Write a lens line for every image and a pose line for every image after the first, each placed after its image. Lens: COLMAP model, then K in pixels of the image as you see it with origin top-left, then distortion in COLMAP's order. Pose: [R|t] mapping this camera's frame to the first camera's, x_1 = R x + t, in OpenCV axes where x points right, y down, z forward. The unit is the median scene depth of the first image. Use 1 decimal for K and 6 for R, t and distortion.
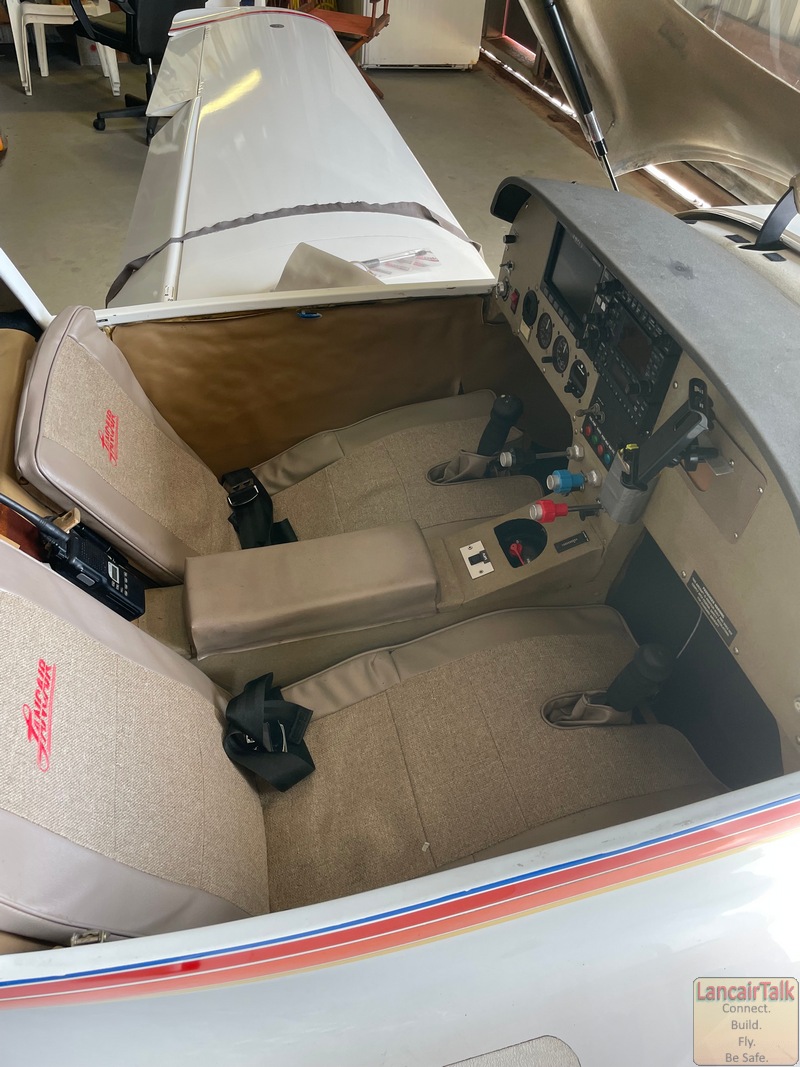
lens RADIAL K [[811.4, 0, 400.0], [0, 811.4, 533.5], [0, 0, 1]] dist [0.111496, -0.155254]
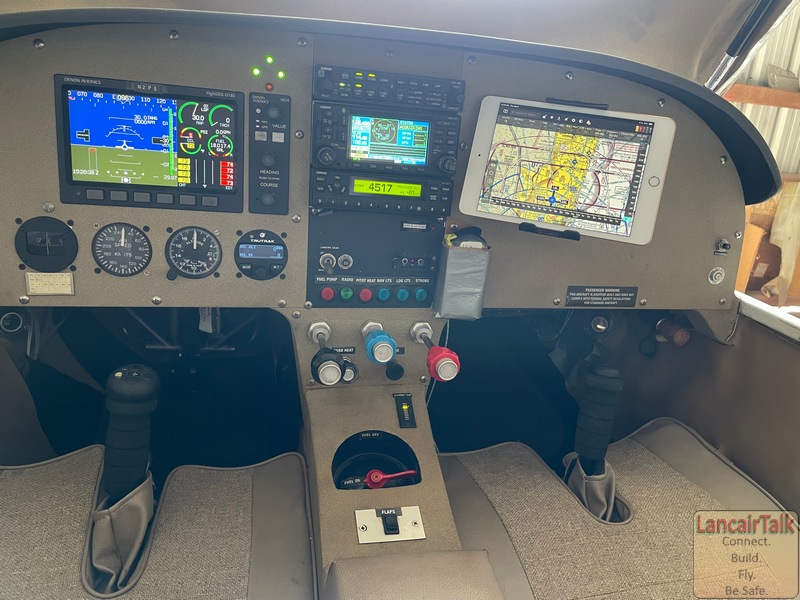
lens RADIAL K [[608.4, 0, 416.3], [0, 608.4, 286.6], [0, 0, 1]] dist [0.111496, -0.155254]
pose [[0.018038, -0.334622, 0.942180, -0.299877], [0.627995, 0.737054, 0.249748, -0.214617], [-0.778008, 0.587179, 0.223436, 0.776730]]
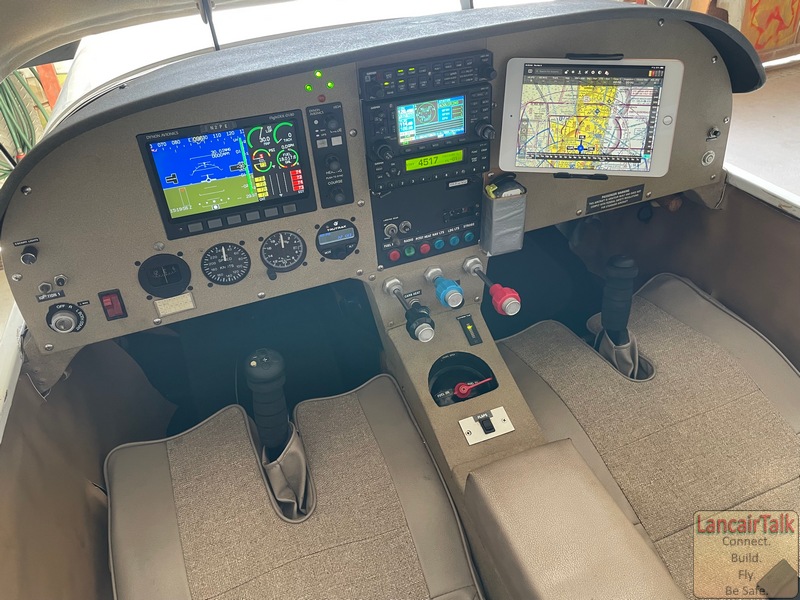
lens RADIAL K [[608.4, 0, 416.3], [0, 608.4, 286.6], [0, 0, 1]] dist [0.111496, -0.155254]
pose [[-0.131232, -0.595369, 0.792662, -0.316354], [0.717596, 0.494620, 0.490314, -0.406454], [-0.683984, 0.633156, 0.362325, 0.737928]]
